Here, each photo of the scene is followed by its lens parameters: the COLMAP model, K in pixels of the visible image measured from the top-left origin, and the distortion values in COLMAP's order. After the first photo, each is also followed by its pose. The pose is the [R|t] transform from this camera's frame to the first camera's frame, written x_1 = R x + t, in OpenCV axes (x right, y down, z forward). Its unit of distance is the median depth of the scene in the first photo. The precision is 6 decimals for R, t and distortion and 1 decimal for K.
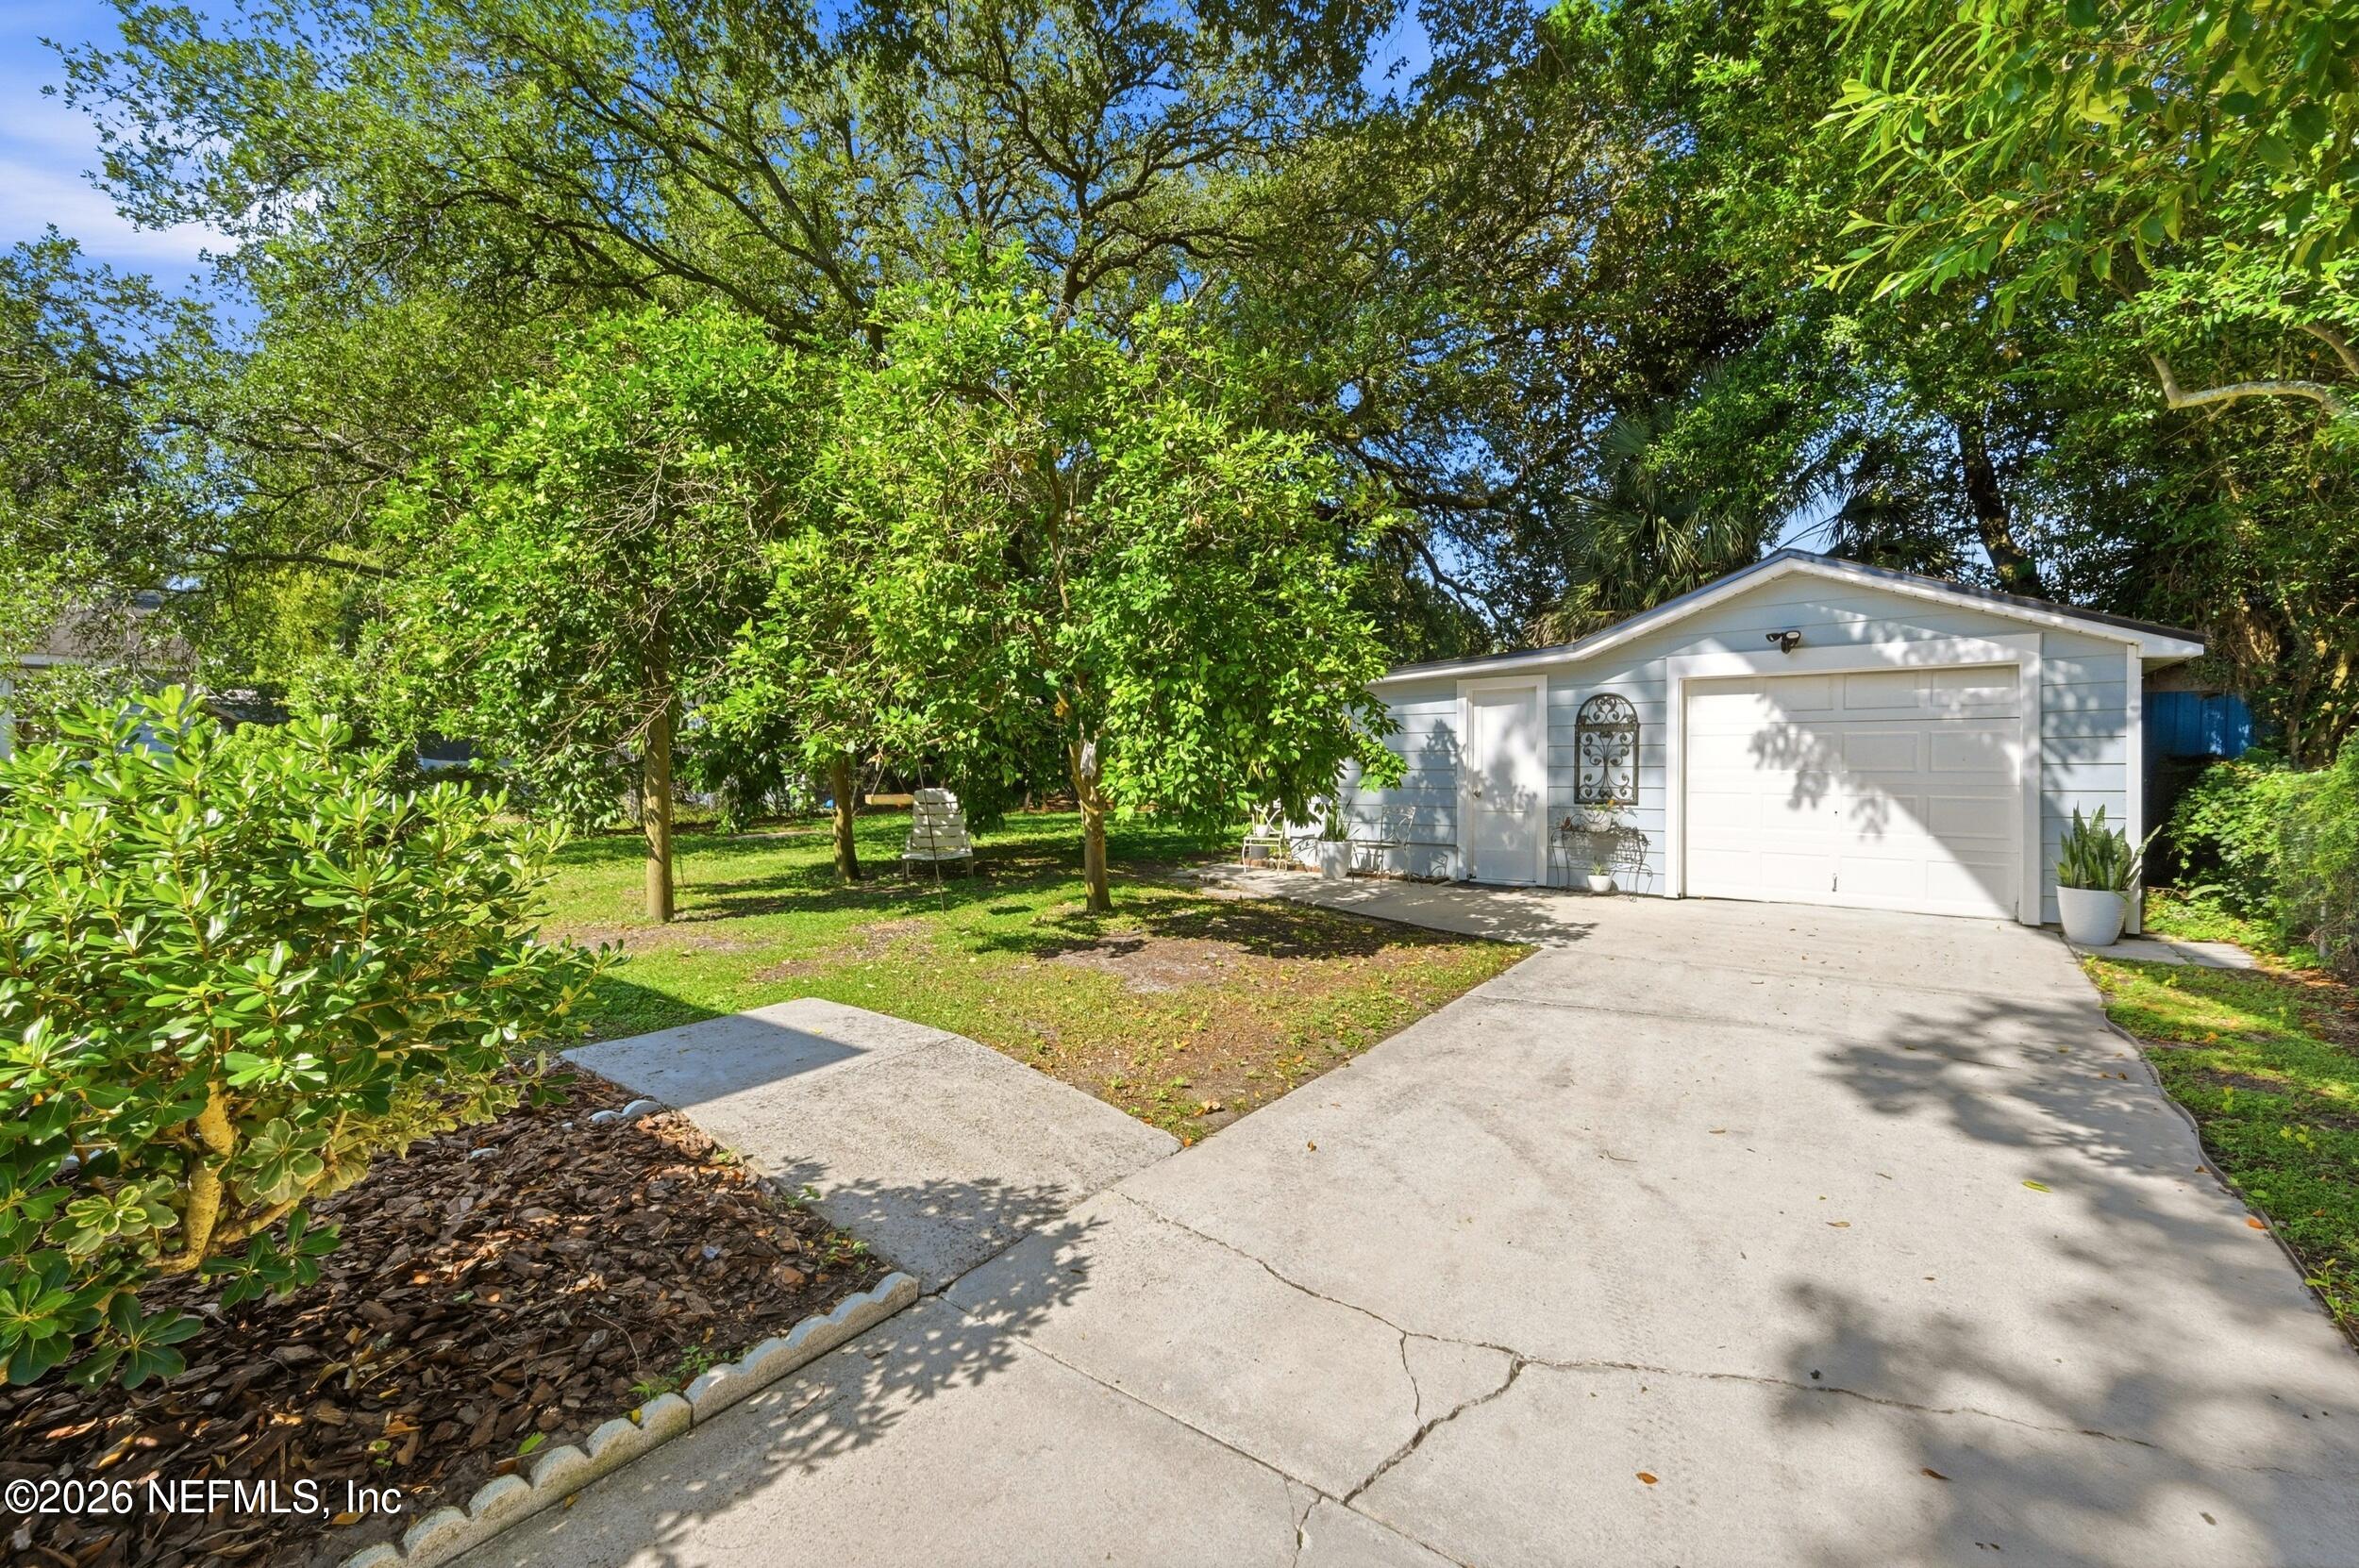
lens RADIAL K [[958.7, 0, 1171.7], [0, 958.7, 775.3], [0, 0, 1]] dist [0.004204, 0.000038]
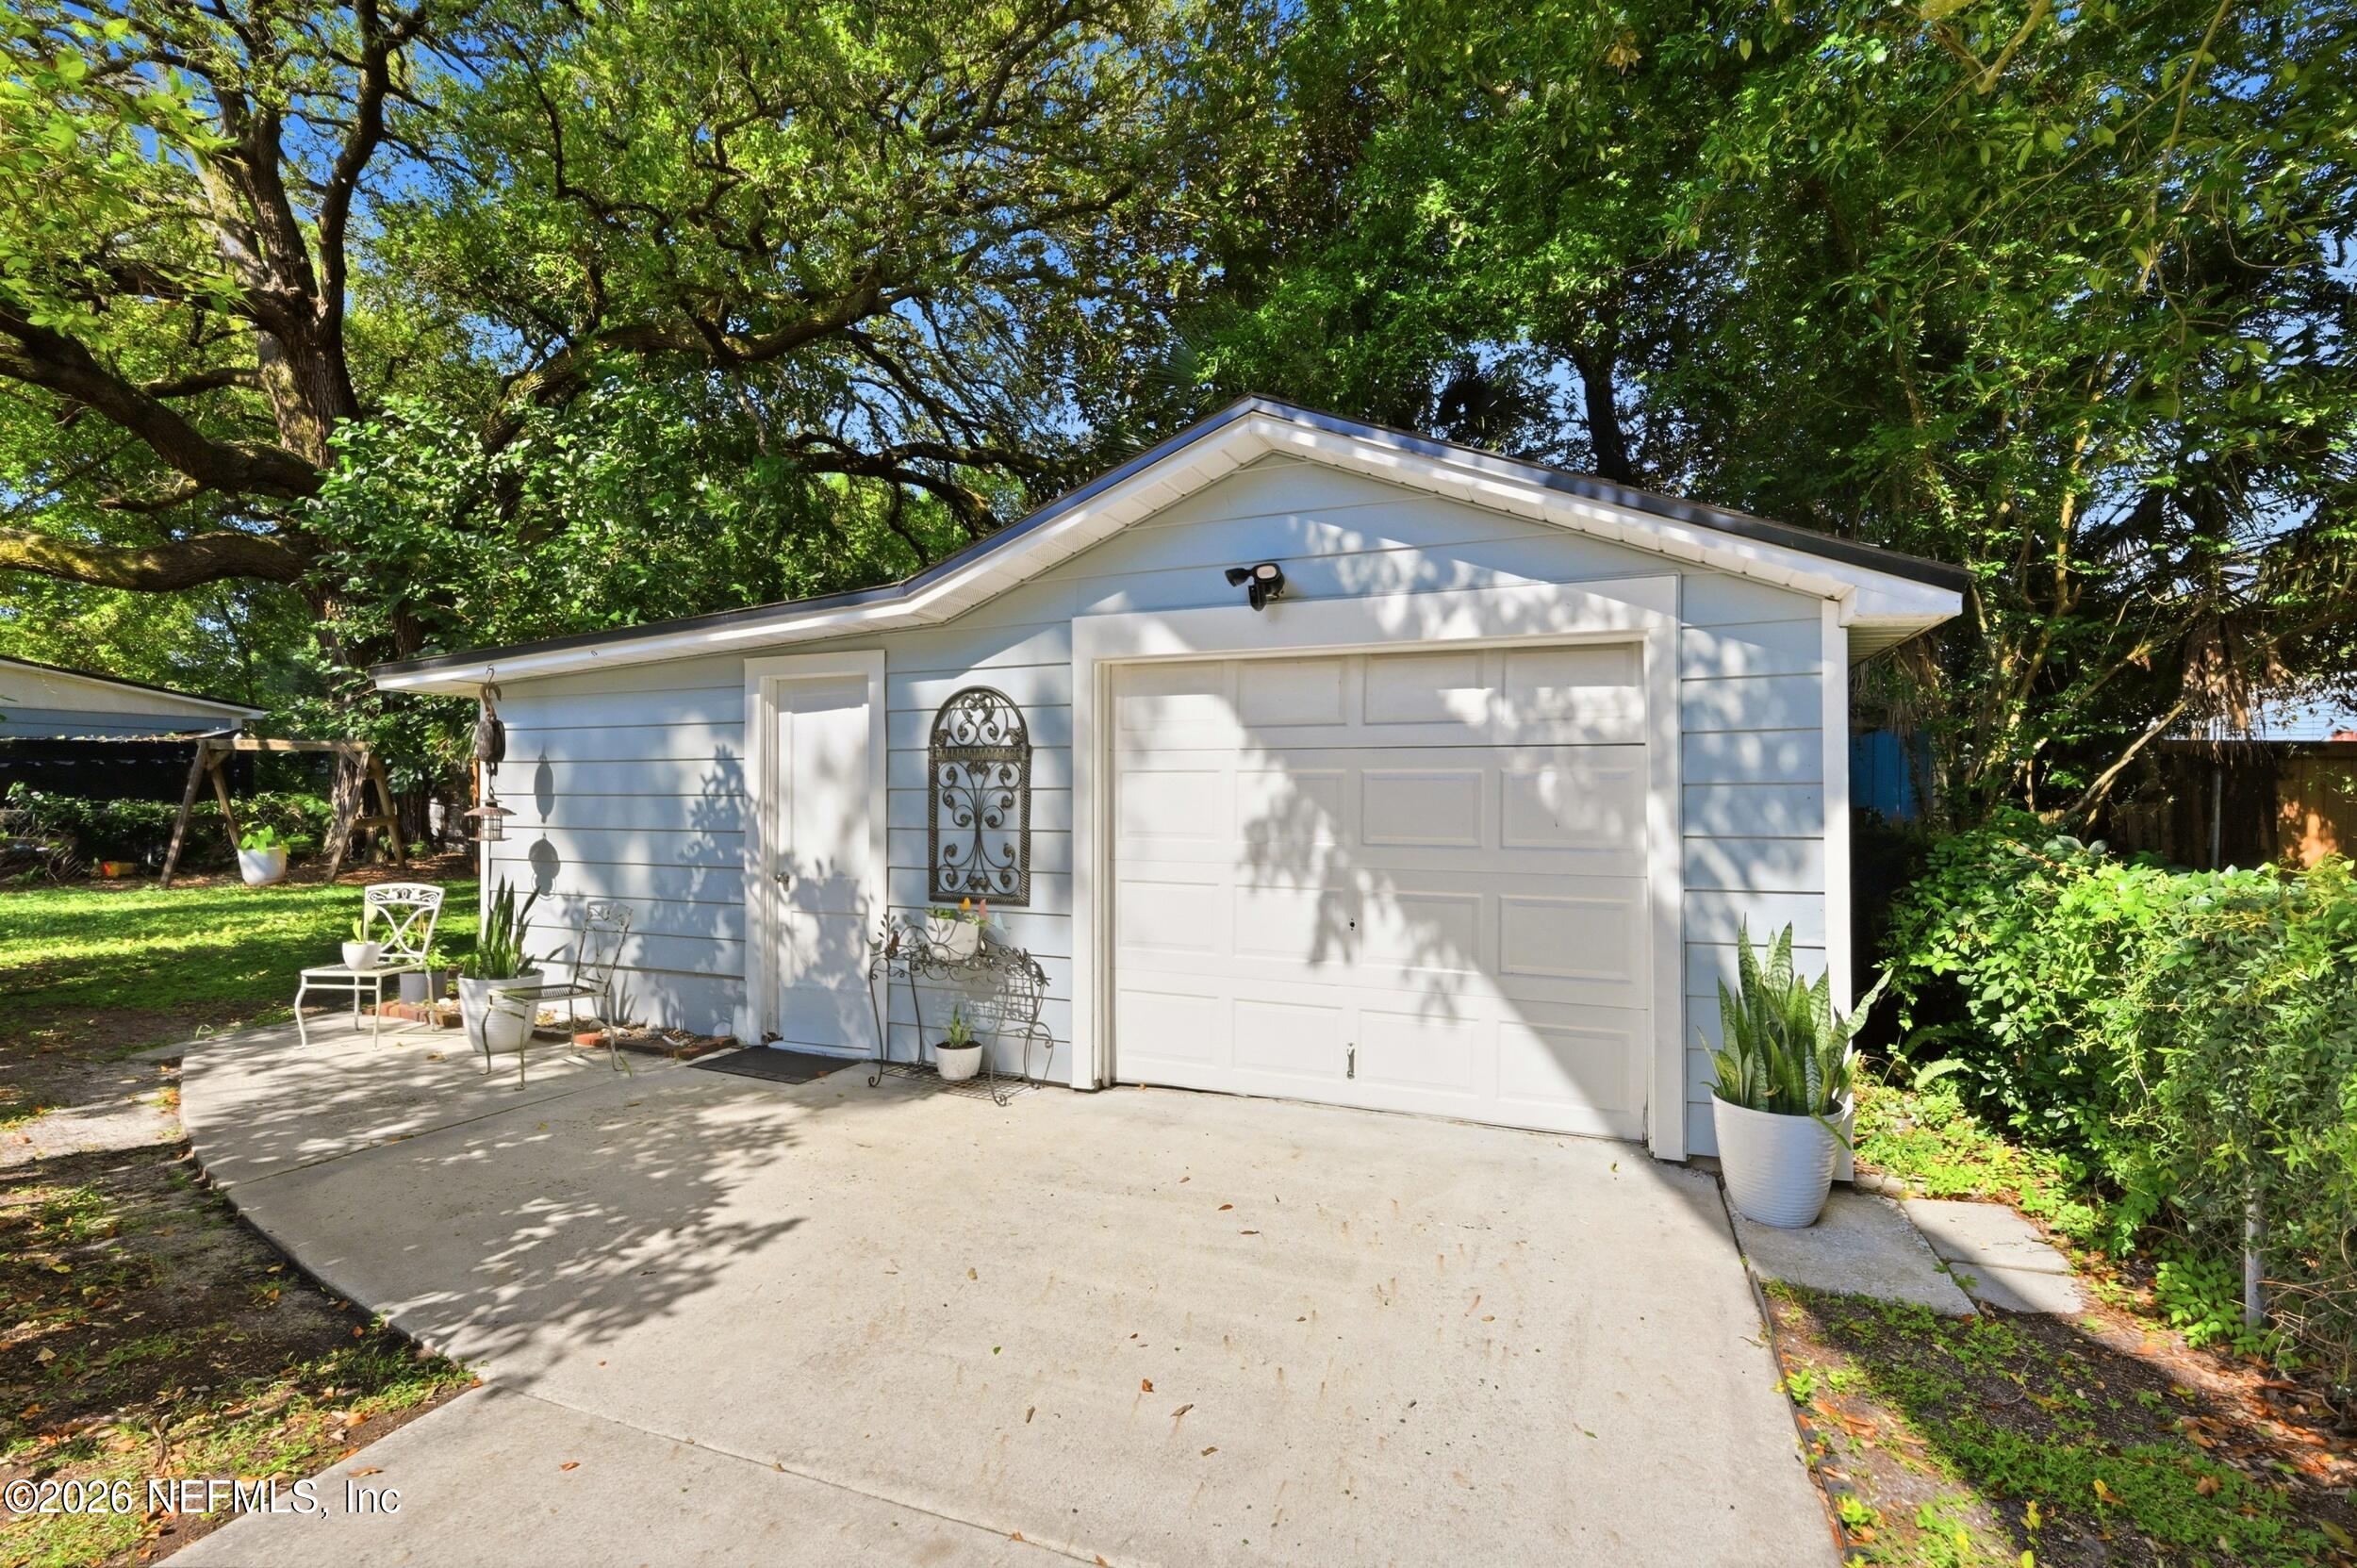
lens RADIAL K [[958.0, 0, 1195.4], [0, 958.0, 778.5], [0, 0, 1]] dist [0.004204, 0.000038]
pose [[0.963604, 0.004425, 0.267297, 0.540513], [0.001064, 0.999792, -0.020387, -0.032742], [-0.267331, 0.019930, 0.963399, 0.602712]]
